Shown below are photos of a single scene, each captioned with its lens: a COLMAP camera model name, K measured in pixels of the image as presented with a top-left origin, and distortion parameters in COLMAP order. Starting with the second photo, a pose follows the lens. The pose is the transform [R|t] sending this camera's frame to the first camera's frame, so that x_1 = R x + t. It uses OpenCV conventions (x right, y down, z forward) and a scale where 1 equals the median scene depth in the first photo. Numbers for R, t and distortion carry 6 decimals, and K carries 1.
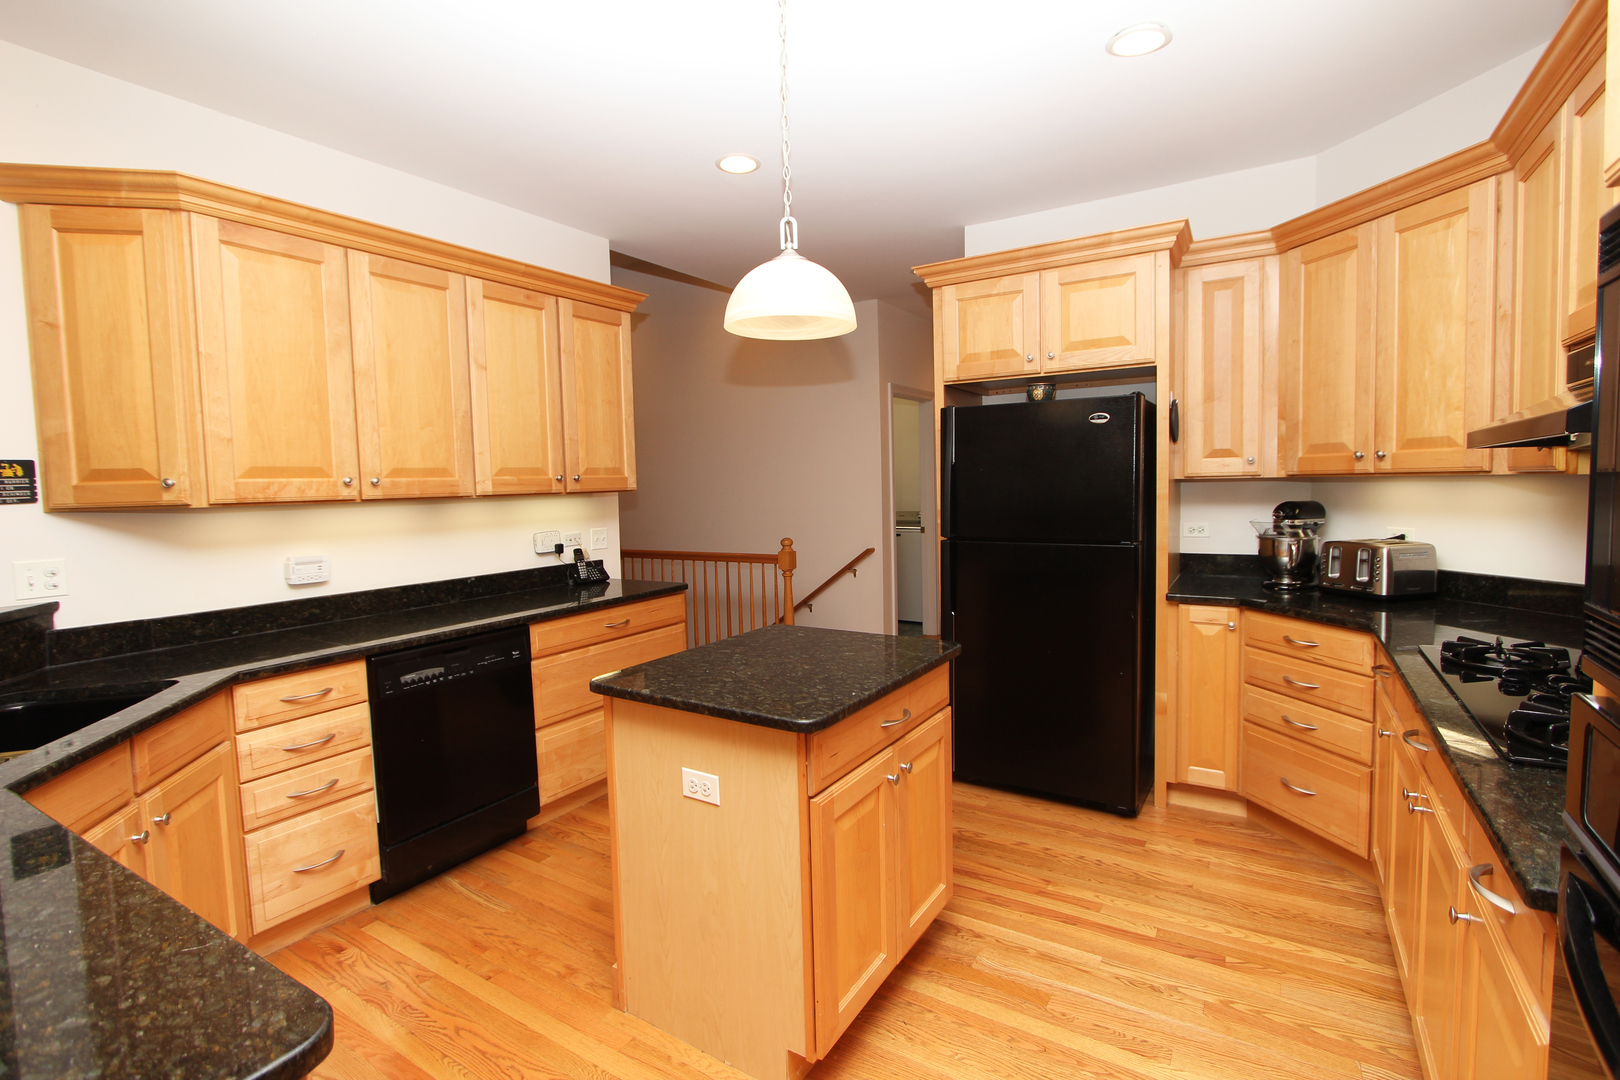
lens RADIAL K [[747.3, 0, 802.2], [0, 747.3, 533.0], [0, 0, 1]] dist [-0.017560, 0.001306]
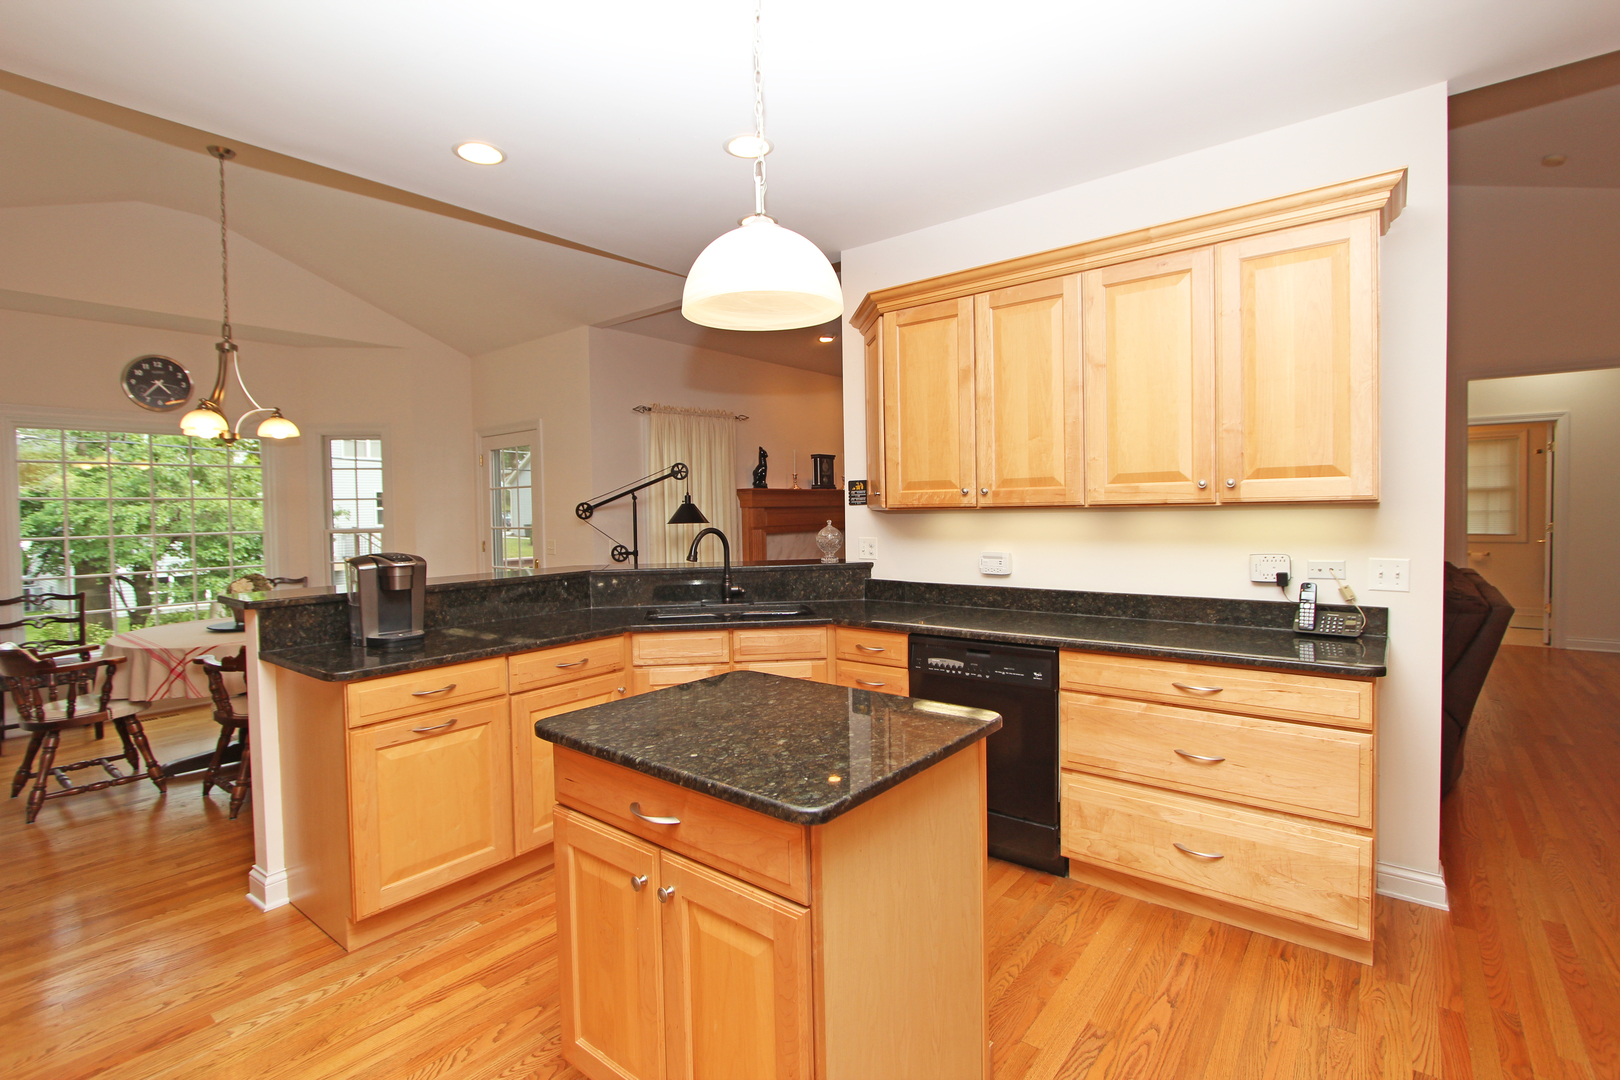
lens RADIAL K [[747.3, 0, 802.6], [0, 747.3, 532.1], [0, 0, 1]] dist [-0.017560, 0.001306]
pose [[-0.112542, 0.062049, -0.991708, 0.575172], [-0.045369, 0.996687, 0.067509, -0.068791], [0.992611, 0.052591, -0.109354, 0.819653]]
